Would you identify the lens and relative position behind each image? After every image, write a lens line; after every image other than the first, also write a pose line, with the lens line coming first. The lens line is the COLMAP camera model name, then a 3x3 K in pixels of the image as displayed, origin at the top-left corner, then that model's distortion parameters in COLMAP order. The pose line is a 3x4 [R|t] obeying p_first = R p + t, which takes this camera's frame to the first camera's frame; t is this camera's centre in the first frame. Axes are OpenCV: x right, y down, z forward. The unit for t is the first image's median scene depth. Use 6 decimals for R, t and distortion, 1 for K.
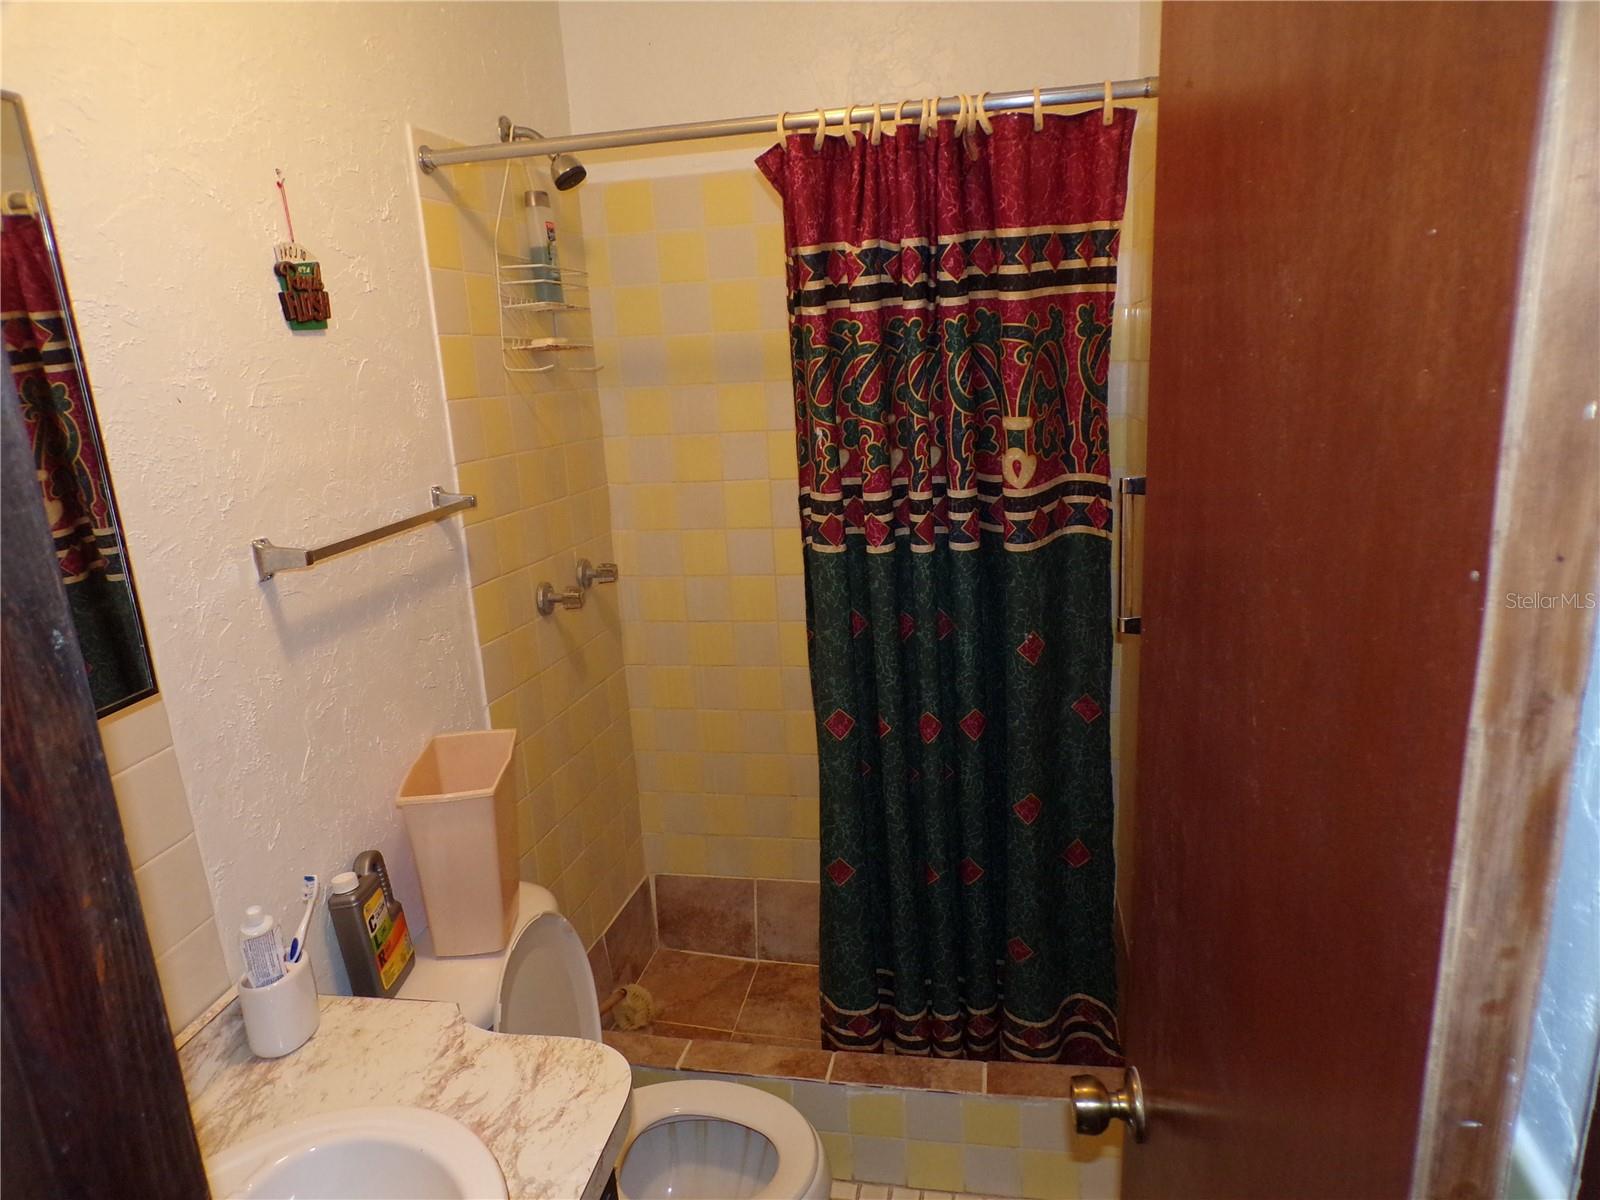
lens RADIAL K [[1106.7, 0, 799.1], [0, 1106.7, 602.0], [0, 0, 1]] dist [-0.011247, 0.021549]
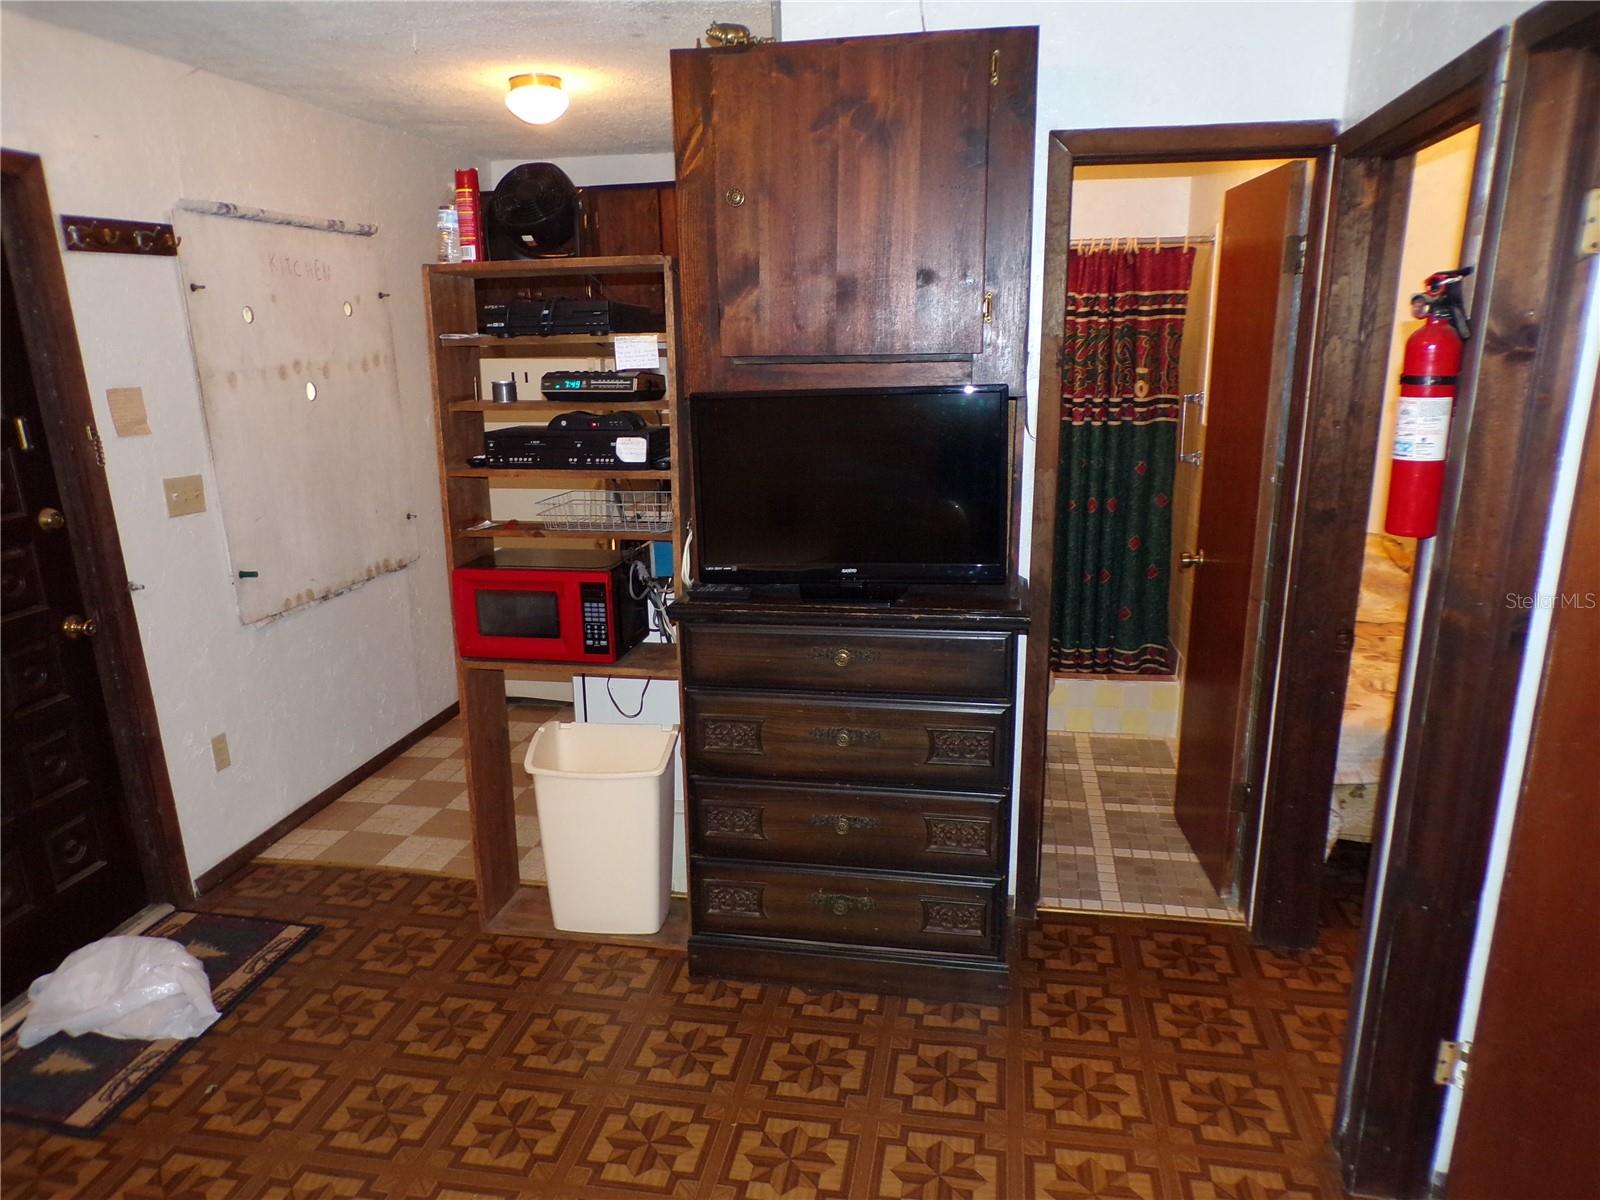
lens RADIAL K [[1106.7, 0, 787.5], [0, 1106.7, 593.6], [0, 0, 1]] dist [-0.011247, 0.021549]
pose [[0.998990, 0.039951, 0.020570, -0.595134], [-0.039562, 0.999036, -0.019017, 0.394095], [-0.021310, 0.018184, 0.999608, -1.365656]]
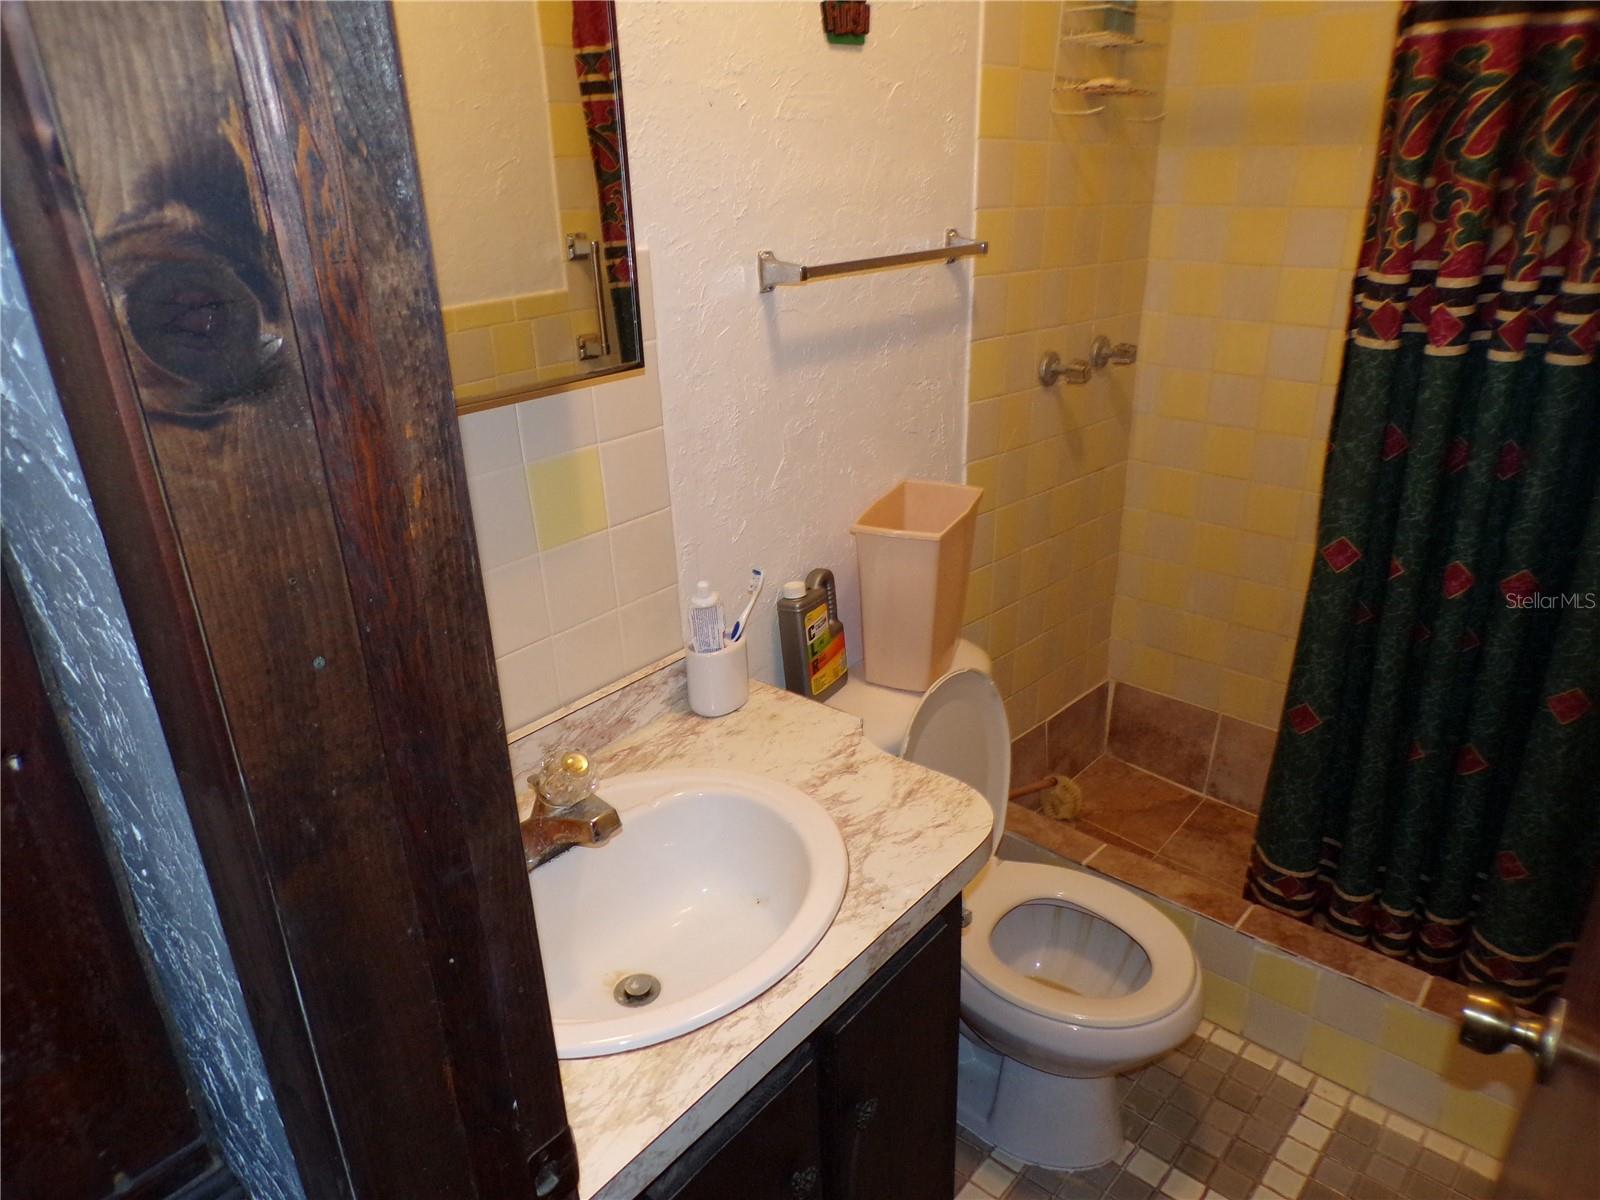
lens RADIAL K [[1106.7, 0, 799.4], [0, 1106.7, 607.9], [0, 0, 1]] dist [-0.011247, 0.021549]
pose [[0.866243, 0.229581, -0.443751, 0.068922], [-0.150198, 0.966751, 0.206963, 0.039212], [0.476512, -0.112630, 0.871924, 0.045250]]
